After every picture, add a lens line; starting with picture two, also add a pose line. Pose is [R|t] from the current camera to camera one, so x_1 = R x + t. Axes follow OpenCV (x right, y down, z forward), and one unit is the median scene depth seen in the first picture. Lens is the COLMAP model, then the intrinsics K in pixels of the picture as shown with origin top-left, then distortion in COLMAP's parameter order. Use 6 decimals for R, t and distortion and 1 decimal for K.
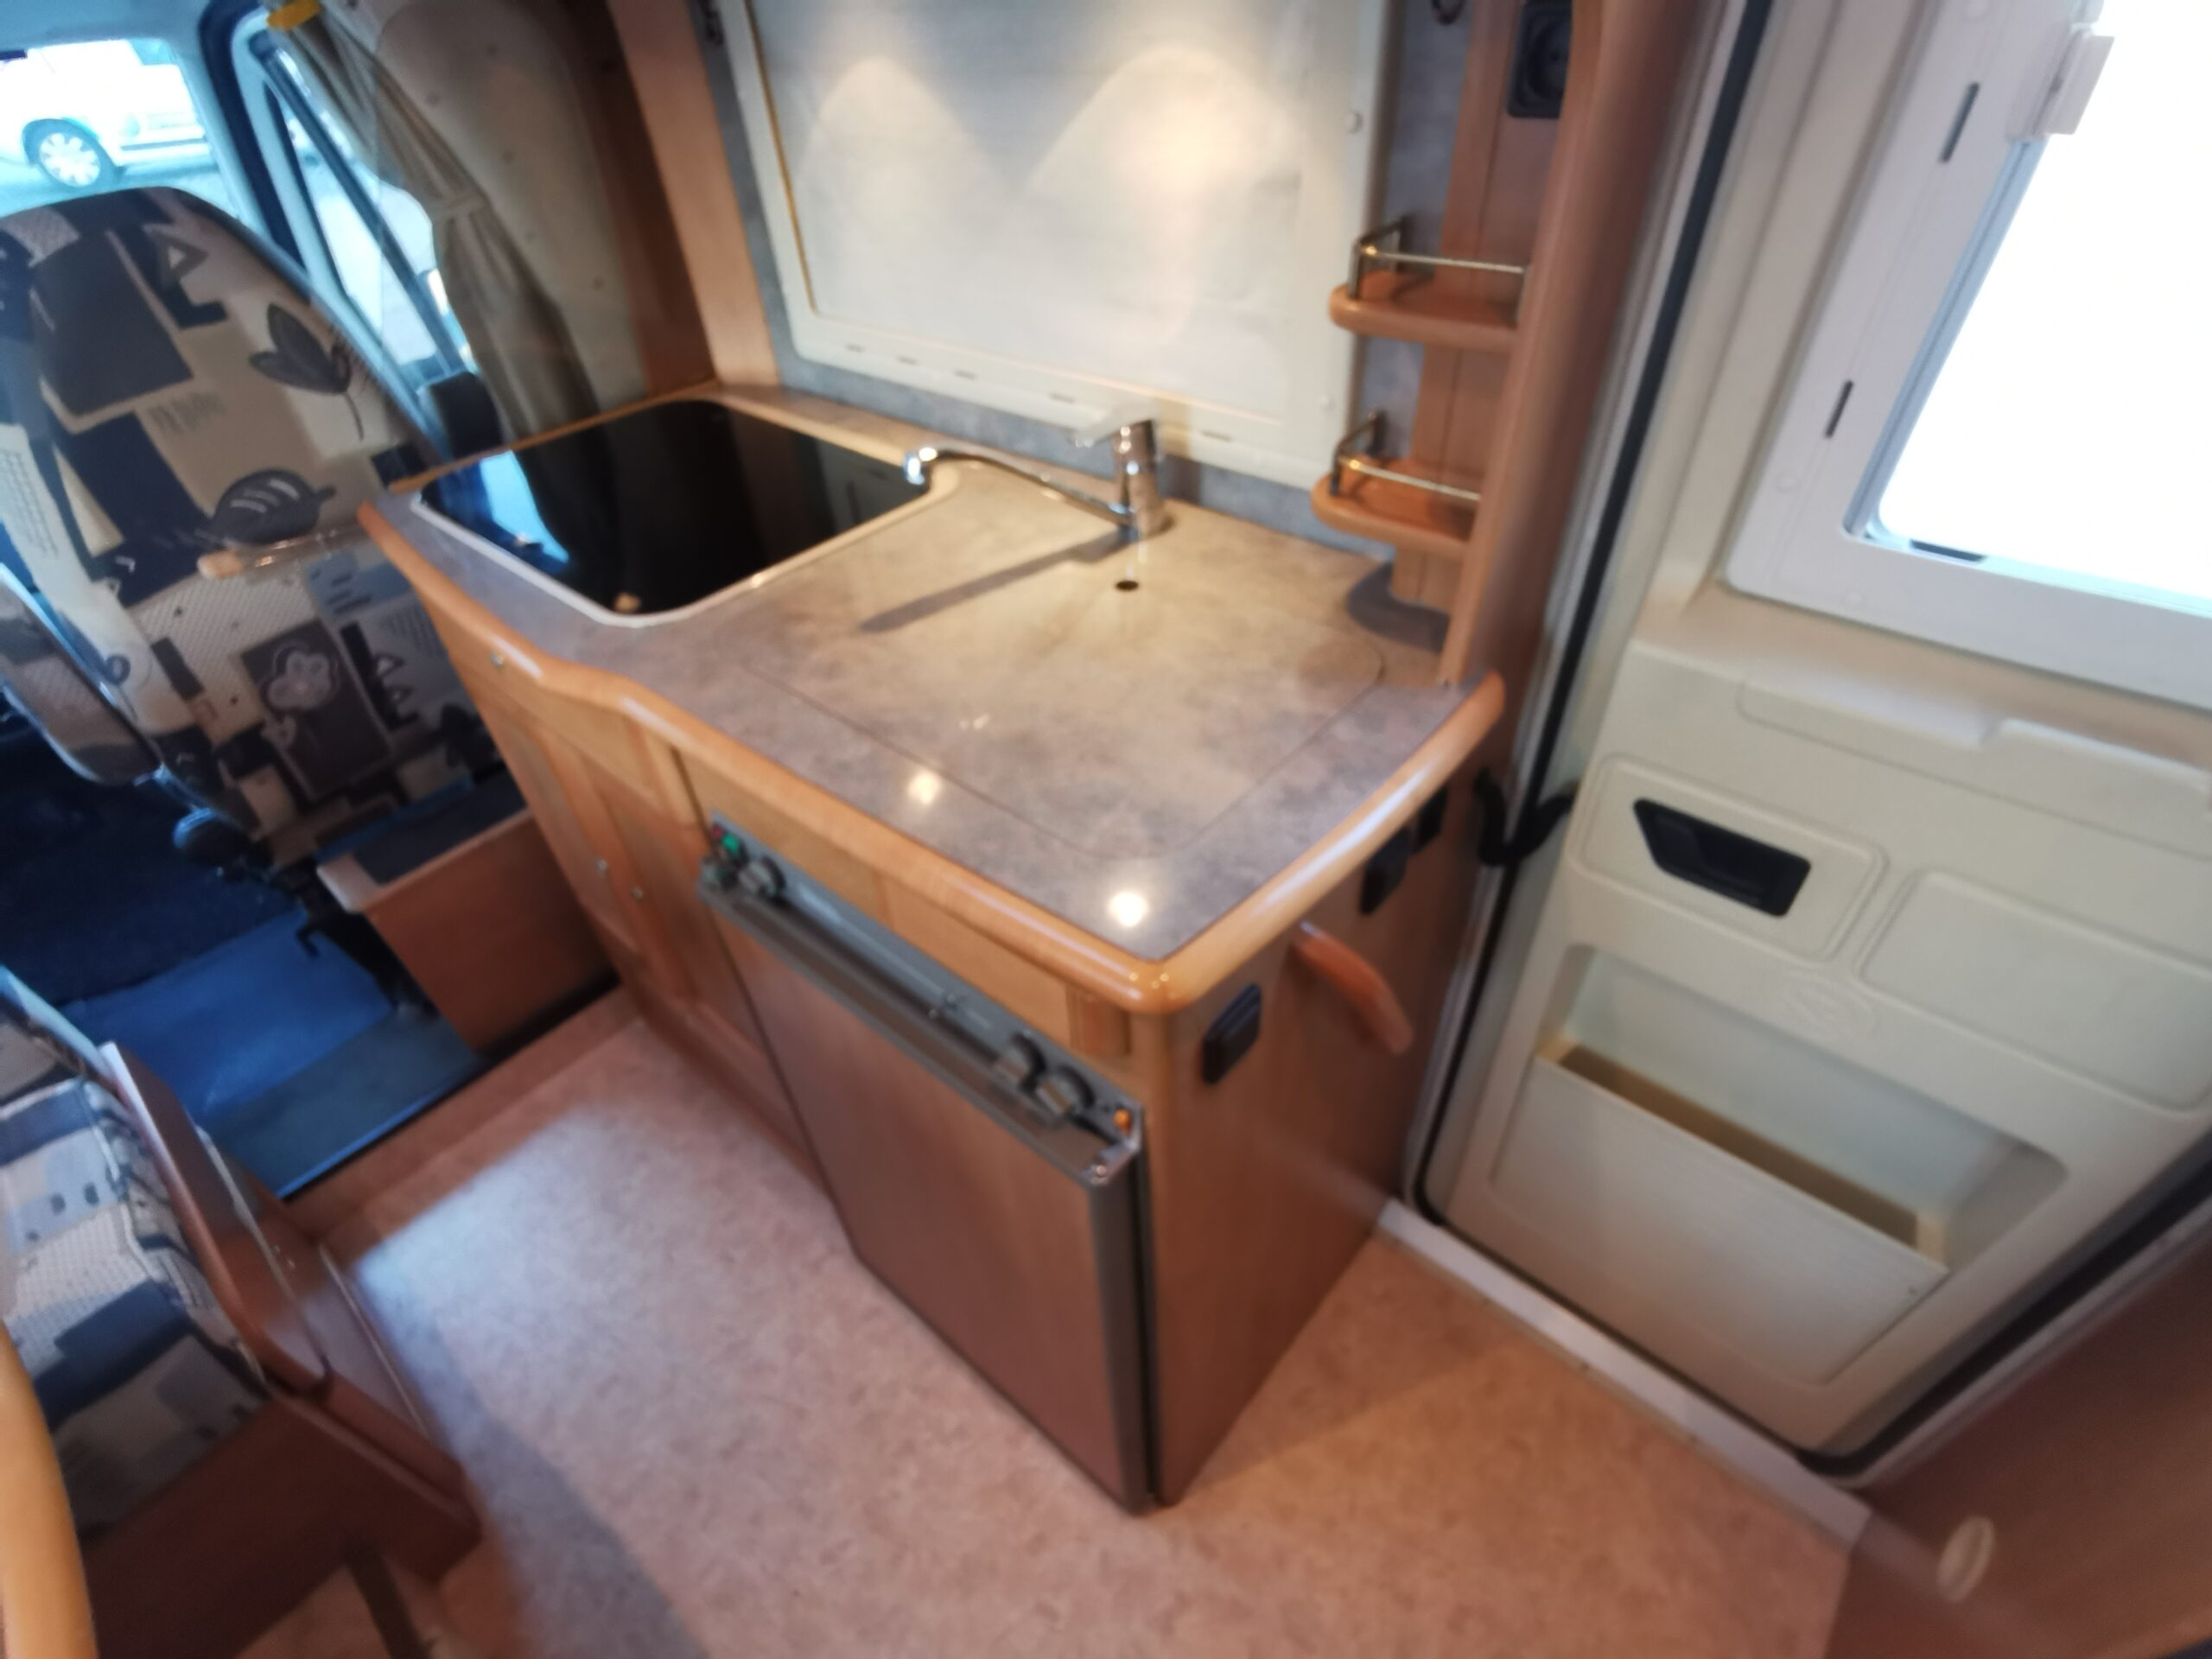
lens RADIAL K [[1023.5, 0, 1095.9], [0, 1023.5, 840.4], [0, 0, 1]] dist [-0.009455, 0.015323]
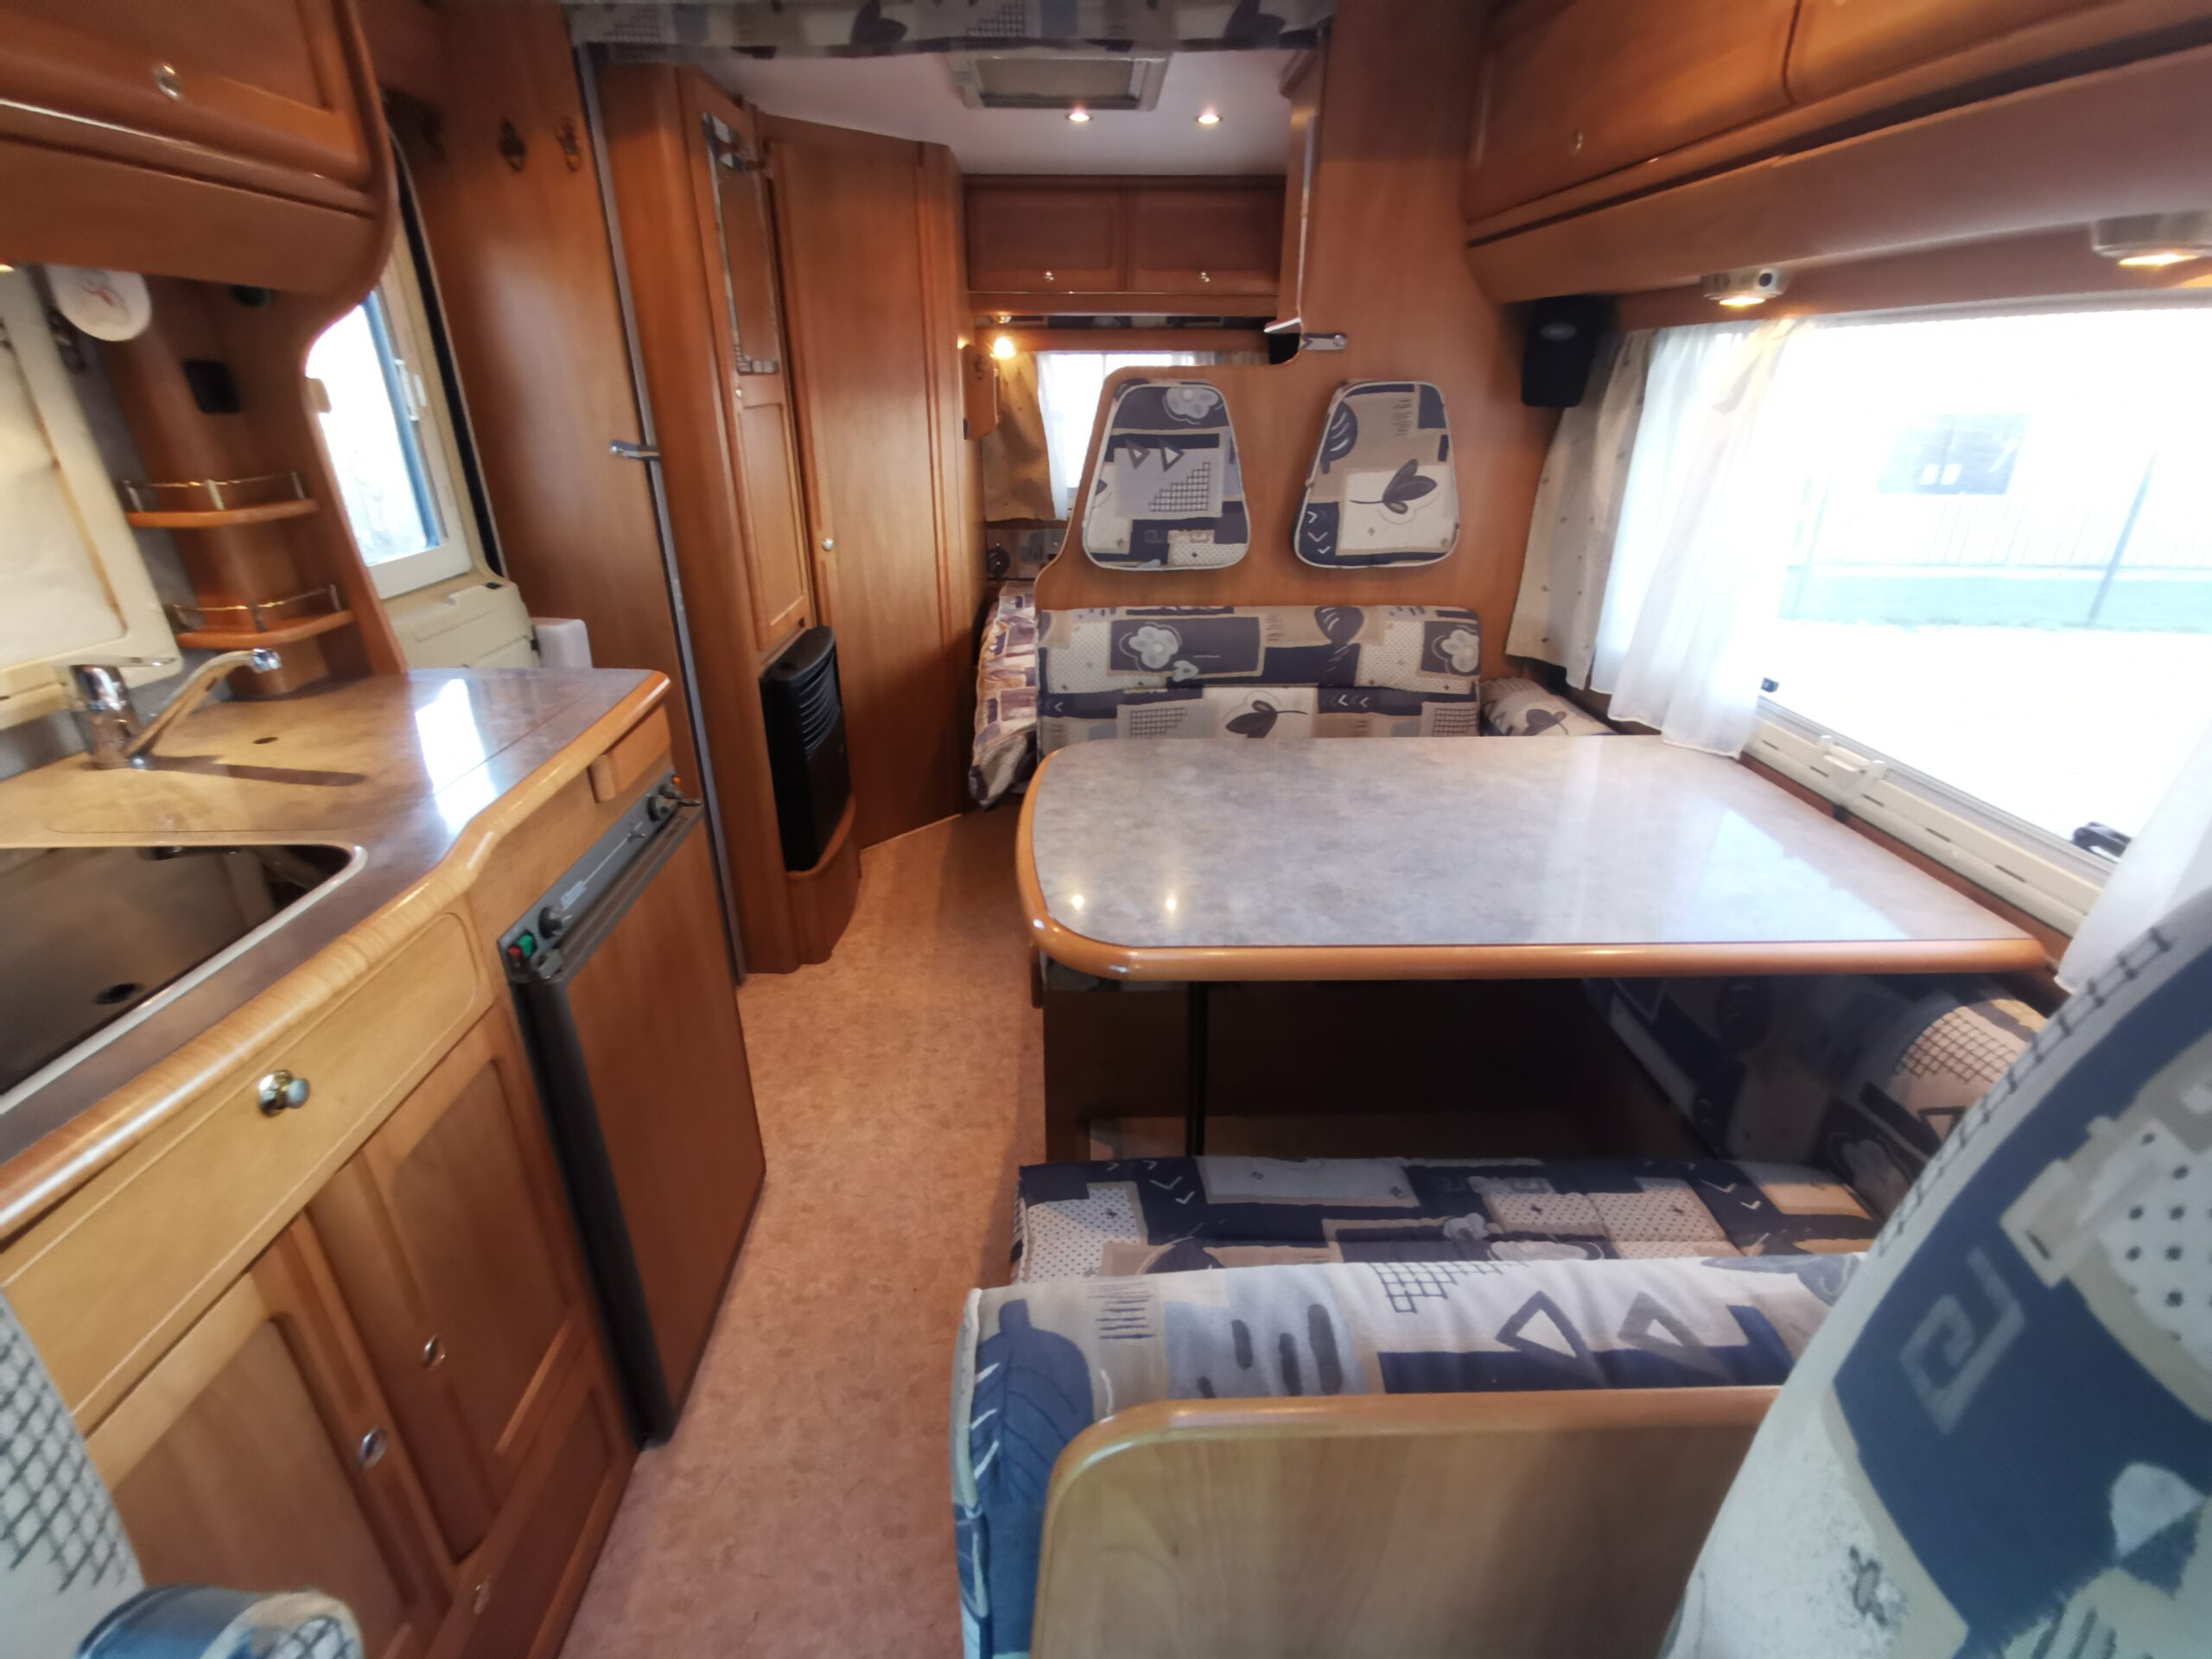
lens RADIAL K [[1015.8, 0, 1095.0], [0, 1015.8, 839.7], [0, 0, 1]] dist [-0.006906, 0.011358]
pose [[-0.671558, -0.259732, 0.693937, -1.218868], [0.516778, 0.506976, 0.689867, -0.404362], [-0.530990, 0.821897, -0.206240, 0.621623]]
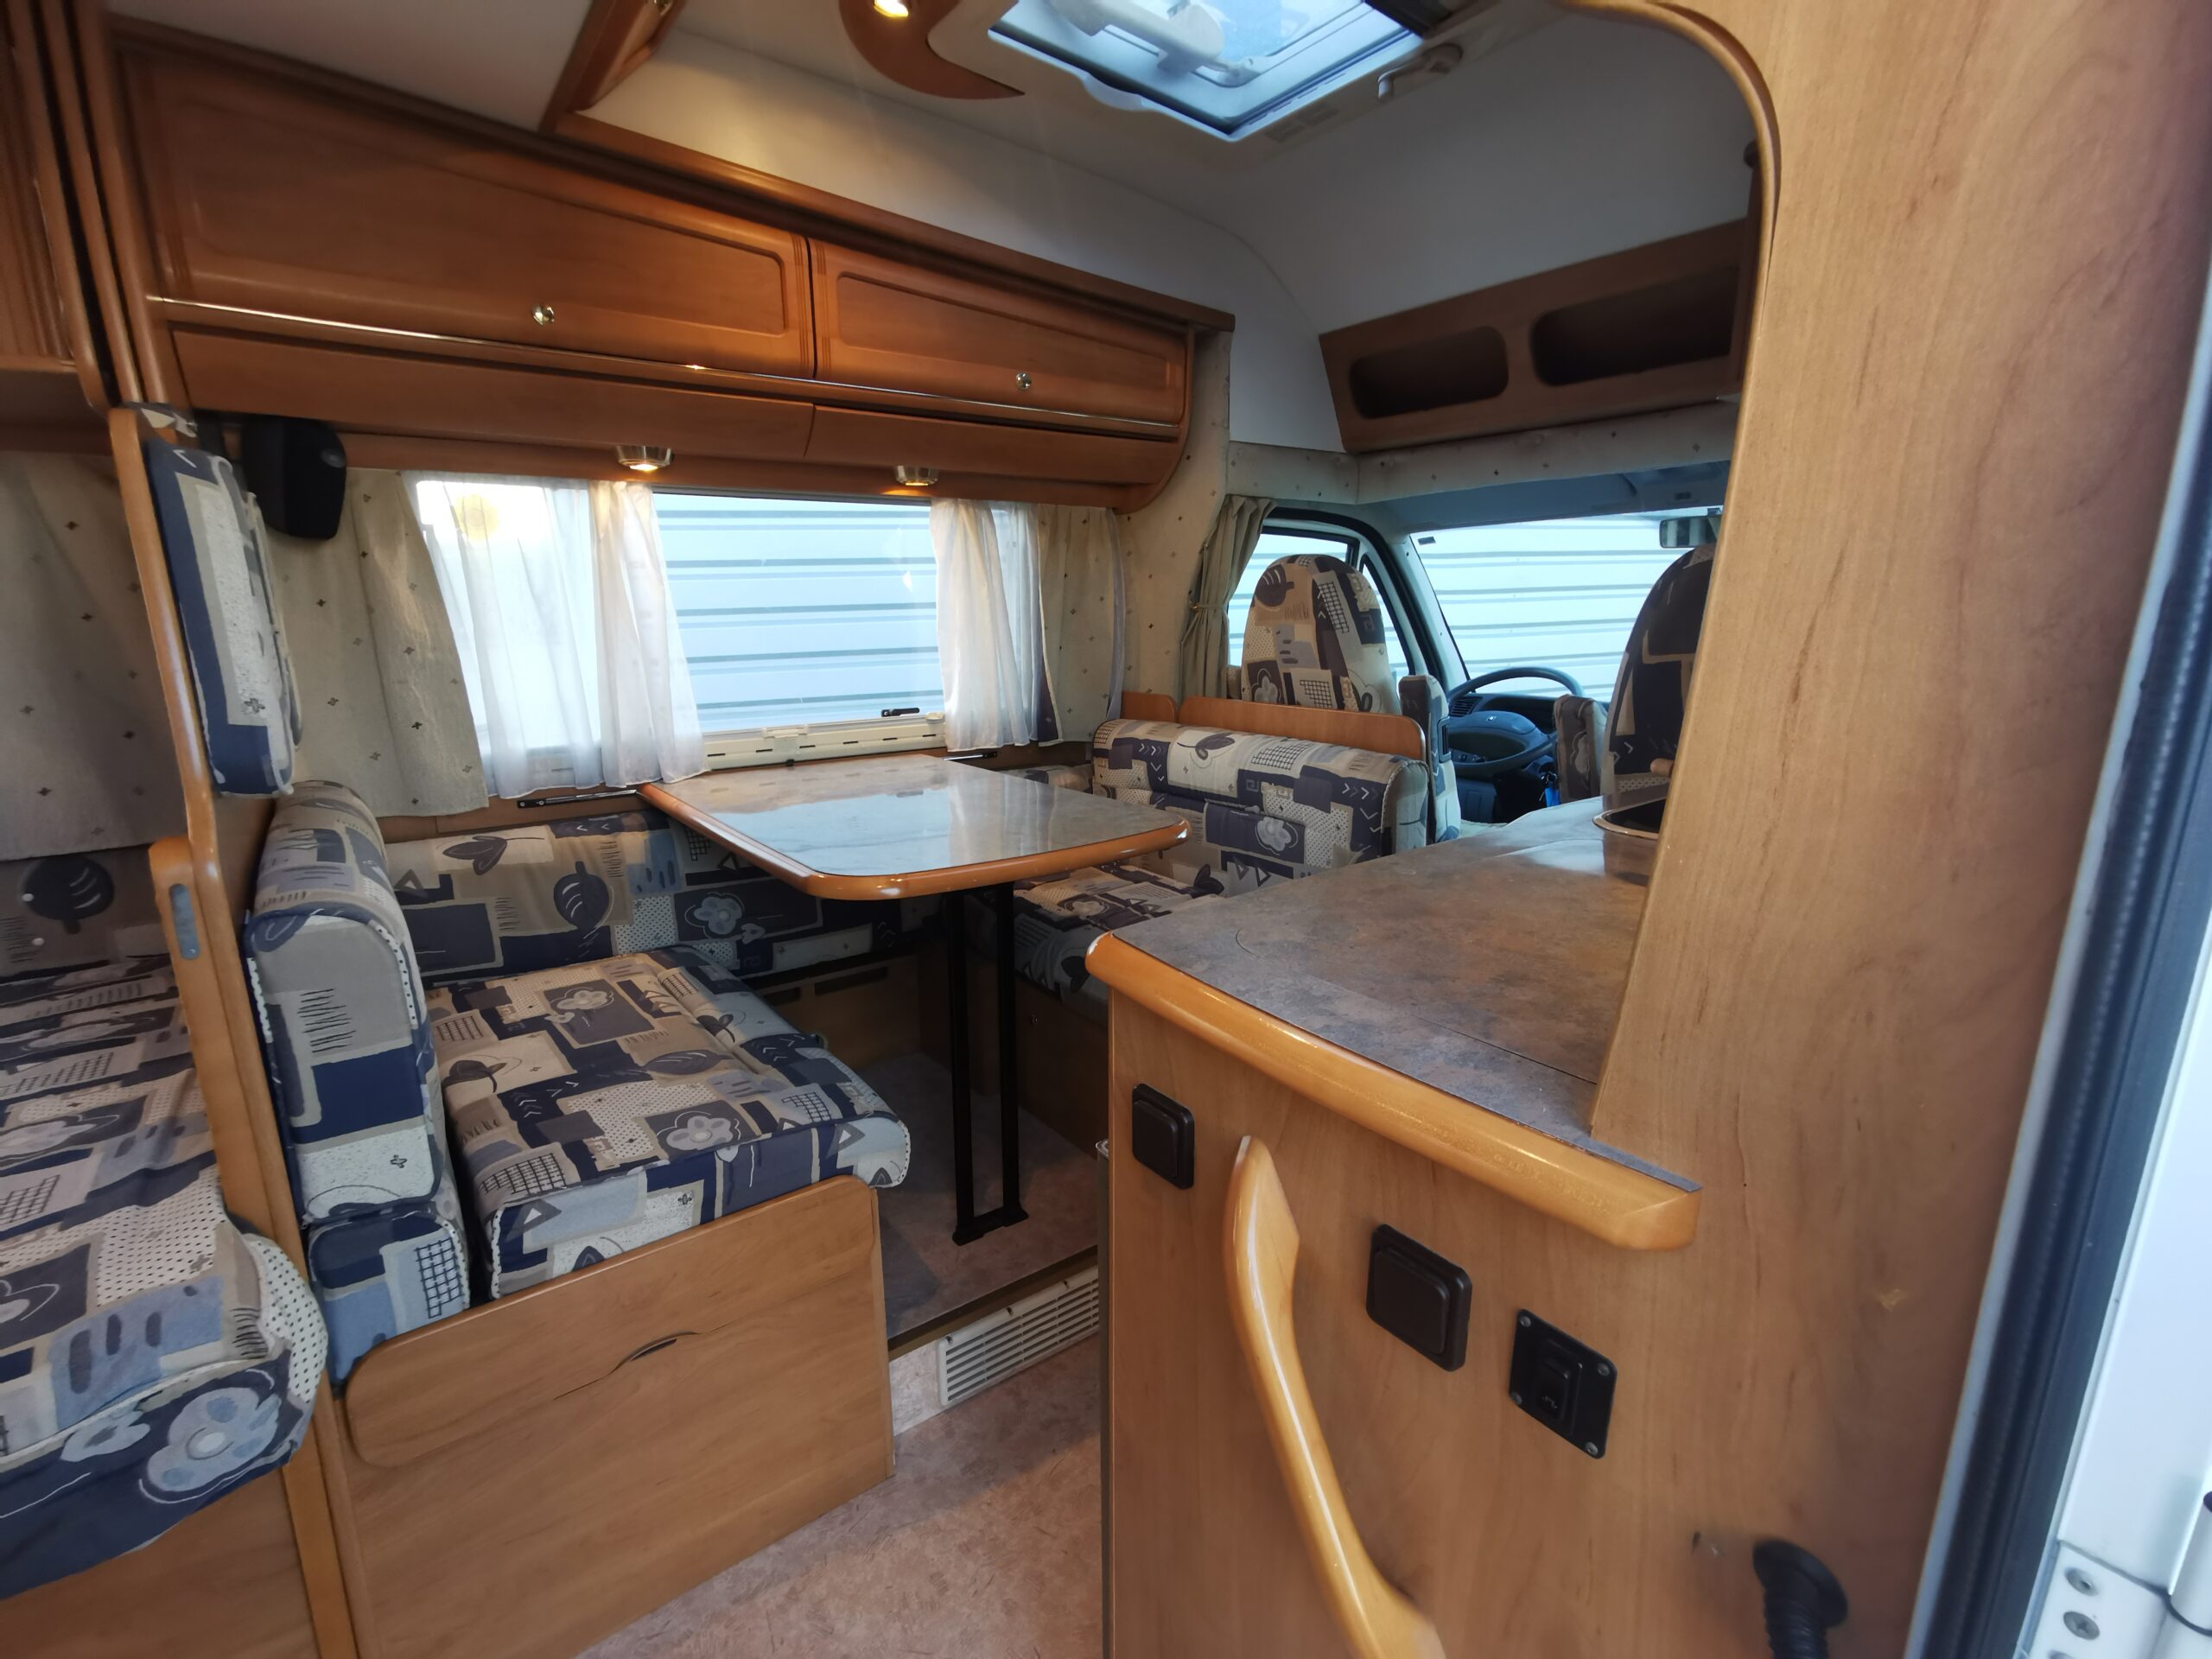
lens RADIAL K [[1015.8, 0, 1095.0], [0, 1015.8, 839.7], [0, 0, 1]] dist [-0.006906, 0.011358]
pose [[-0.211829, 0.280993, -0.936040, 0.581109], [-0.628019, 0.694710, 0.350670, -0.186483], [0.748813, 0.662133, 0.029310, 0.421430]]
